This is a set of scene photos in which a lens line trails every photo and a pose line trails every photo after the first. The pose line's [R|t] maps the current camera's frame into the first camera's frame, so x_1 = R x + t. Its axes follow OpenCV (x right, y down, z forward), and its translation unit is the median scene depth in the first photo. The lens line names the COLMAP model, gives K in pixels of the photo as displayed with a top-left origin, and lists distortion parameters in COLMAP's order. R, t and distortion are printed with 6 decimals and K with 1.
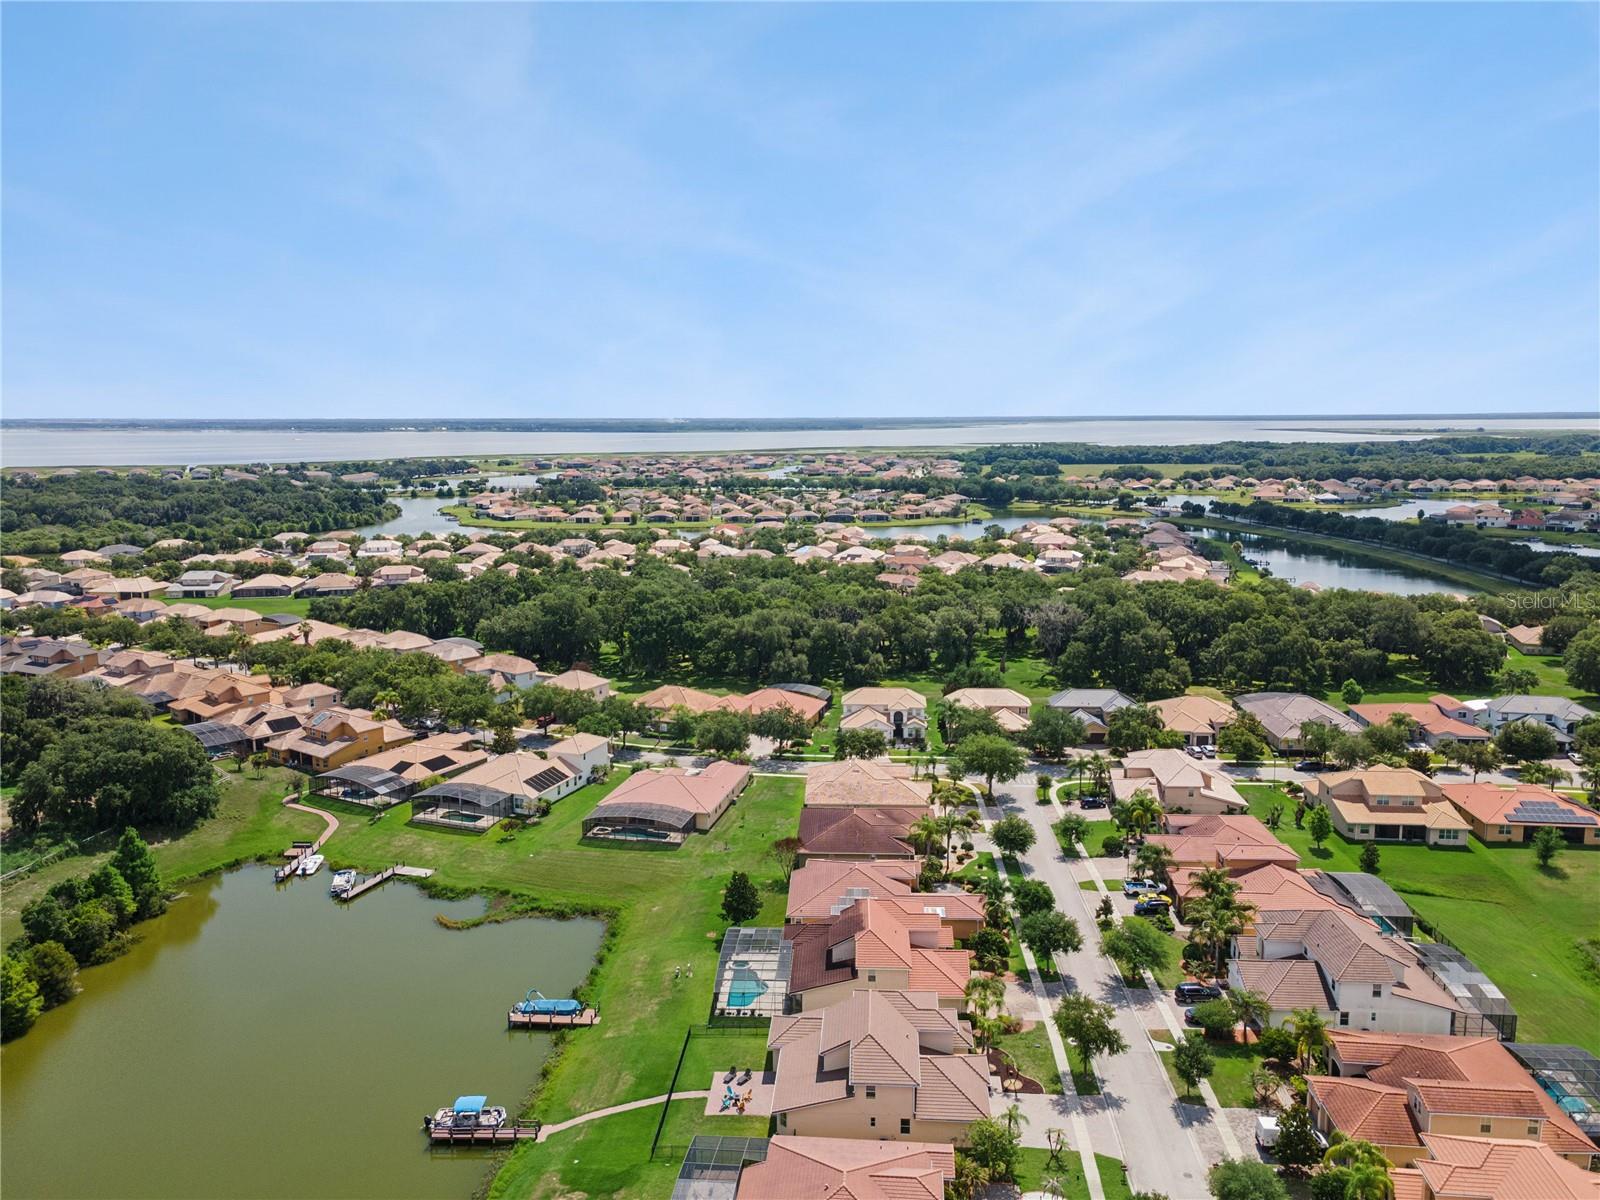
lens RADIAL K [[1185.7, 0, 807.2], [0, 1185.7, 598.8], [0, 0, 1]] dist [0.036167, 0.009765]
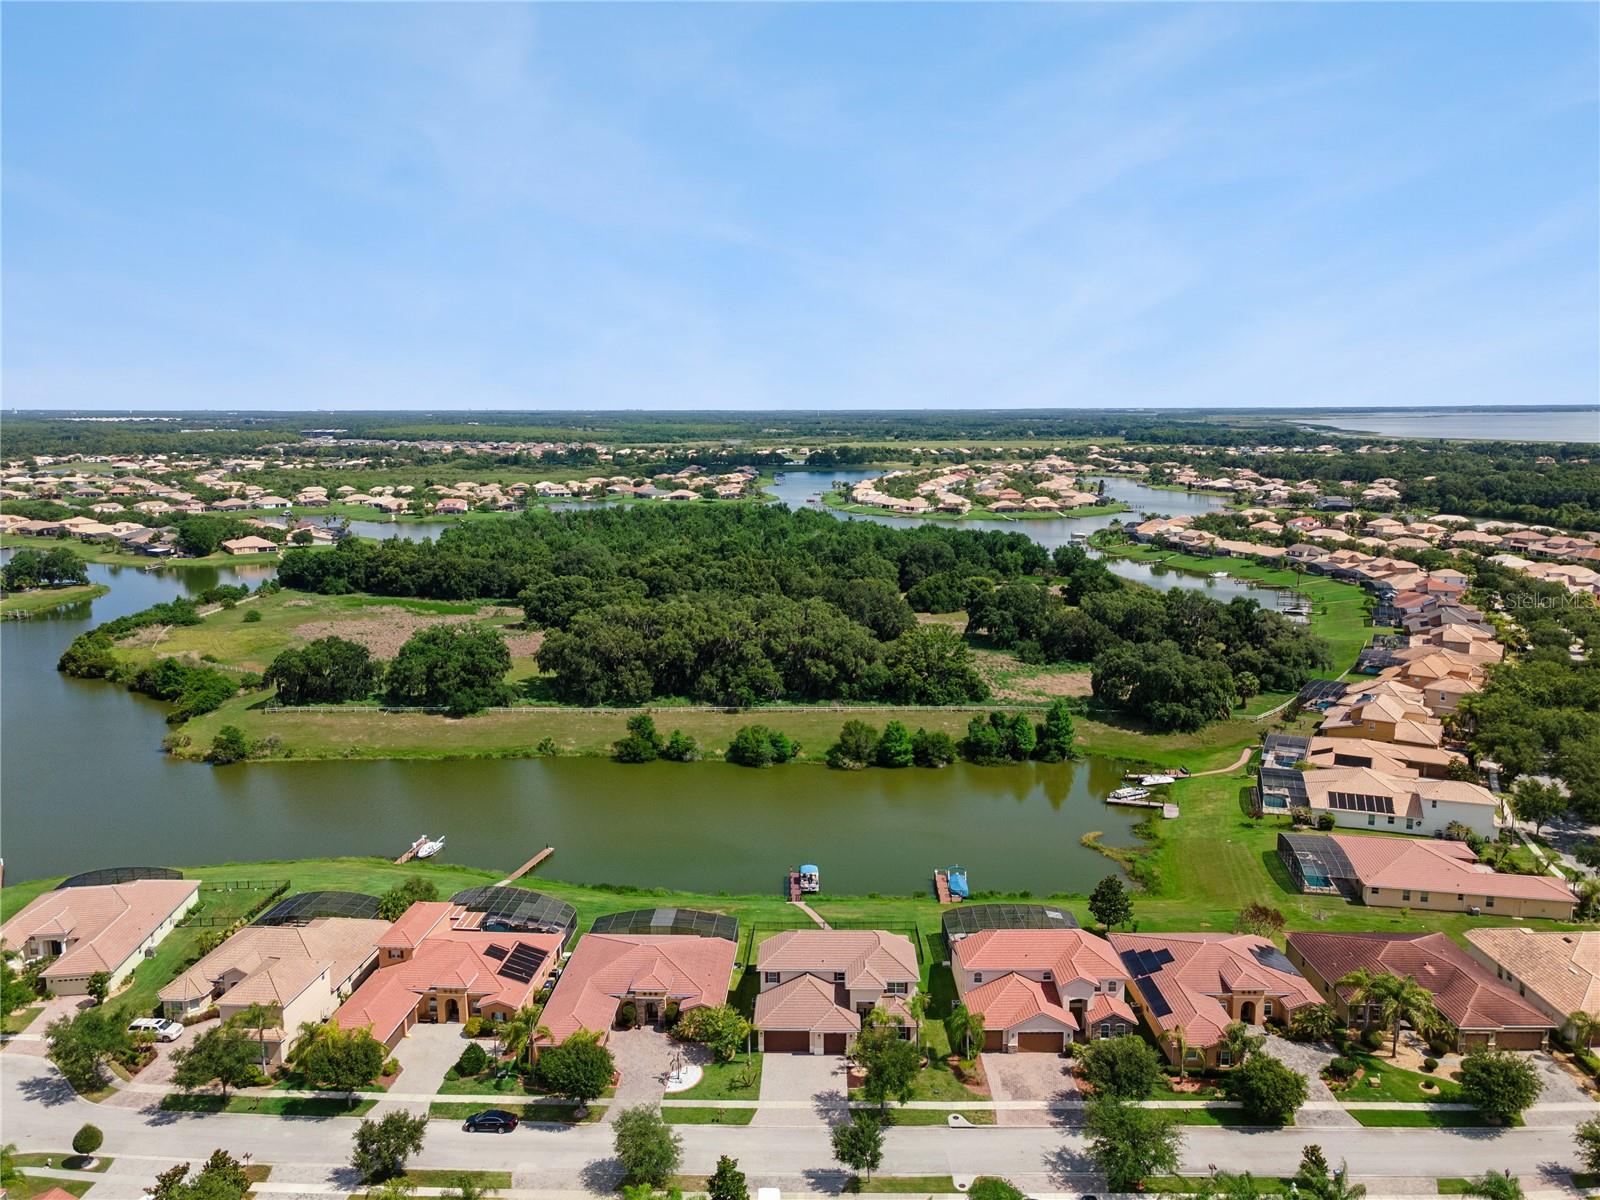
lens RADIAL K [[1178.1, 0, 802.6], [0, 1178.1, 601.4], [0, 0, 1]] dist [0.048260, 0.001229]
pose [[0.044185, 0.168867, -0.984648, 0.668423], [-0.152803, 0.975156, 0.160382, -0.086024], [0.987268, 0.143370, 0.068891, 0.498779]]
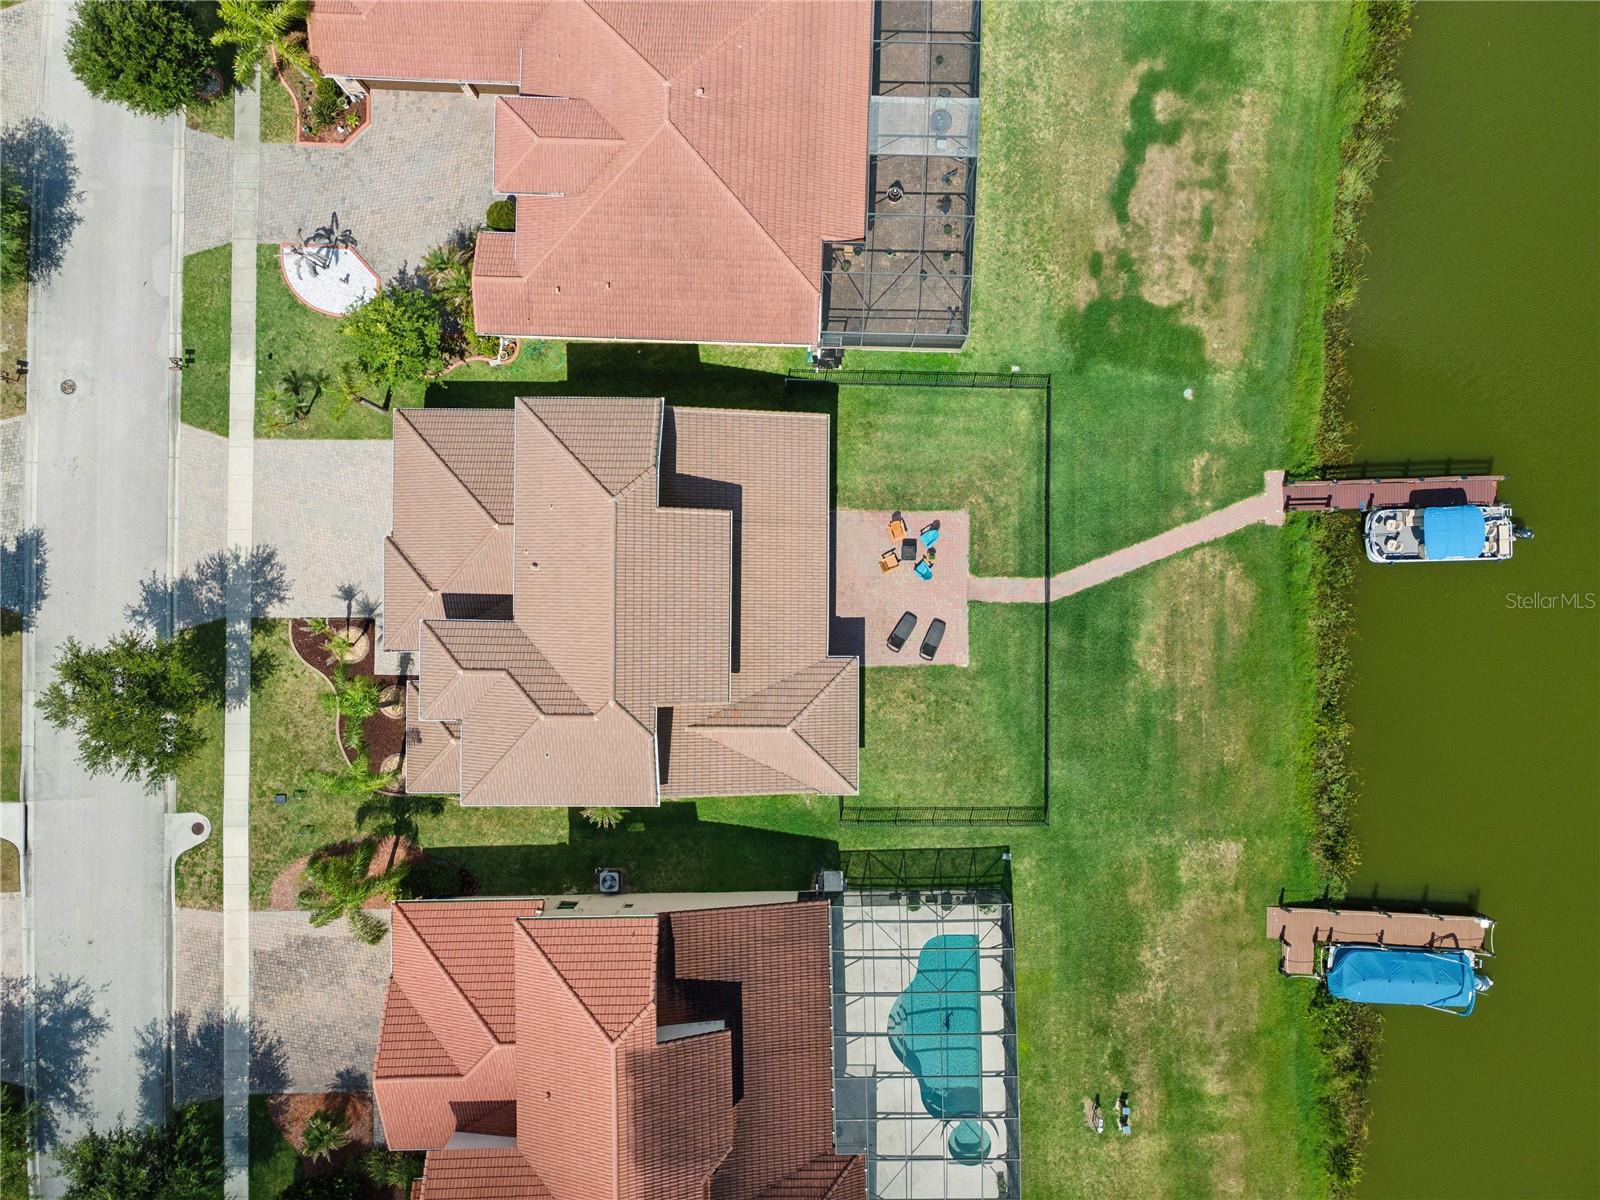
lens RADIAL K [[1185.7, 0, 807.2], [0, 1185.7, 598.8], [0, 0, 1]] dist [0.036167, 0.009765]
pose [[-0.998337, 0.055220, 0.016535, -0.013755], [0.007805, -0.154709, 0.987929, -0.042646], [0.057112, 0.986416, 0.154021, 0.554886]]
